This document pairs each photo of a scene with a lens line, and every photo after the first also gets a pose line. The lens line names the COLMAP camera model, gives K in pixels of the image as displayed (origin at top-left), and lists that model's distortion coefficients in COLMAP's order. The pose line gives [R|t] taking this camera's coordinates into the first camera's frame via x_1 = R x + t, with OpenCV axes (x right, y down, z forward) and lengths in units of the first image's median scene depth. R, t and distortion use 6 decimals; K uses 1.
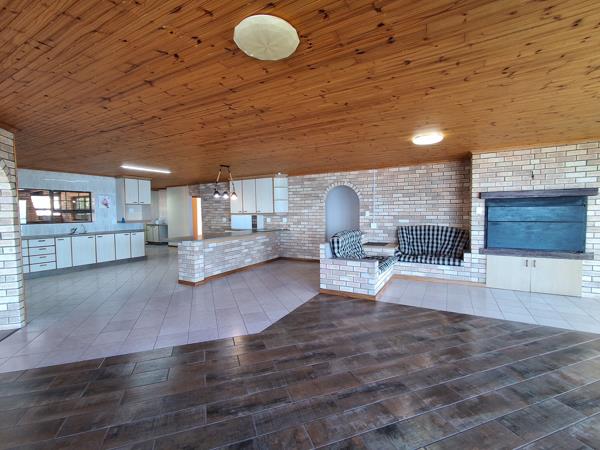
lens RADIAL K [[272.6, 0, 300.0], [0, 272.6, 225.0], [0, 0, 1]] dist [0.001451, 0.000581]
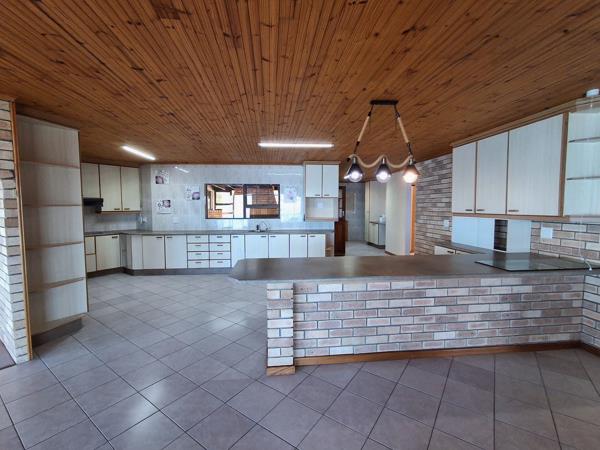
lens RADIAL K [[272.6, 0, 300.0], [0, 272.6, 225.0], [0, 0, 1]] dist [0.001451, 0.000581]
pose [[0.564887, 0.067986, -0.822363, 0.004407], [-0.046816, 0.997635, 0.050318, -0.035887], [0.823839, 0.010076, 0.566734, 0.537215]]
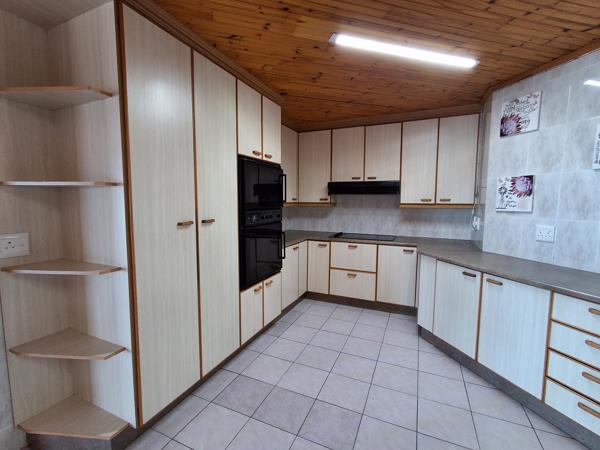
lens RADIAL K [[272.6, 0, 300.0], [0, 272.6, 225.0], [0, 0, 1]] dist [0.001451, 0.000581]
pose [[-0.702568, 0.082754, -0.706788, -0.477789], [-0.021133, 0.990351, 0.136962, -0.033363], [0.711302, 0.111162, -0.694040, 0.700812]]
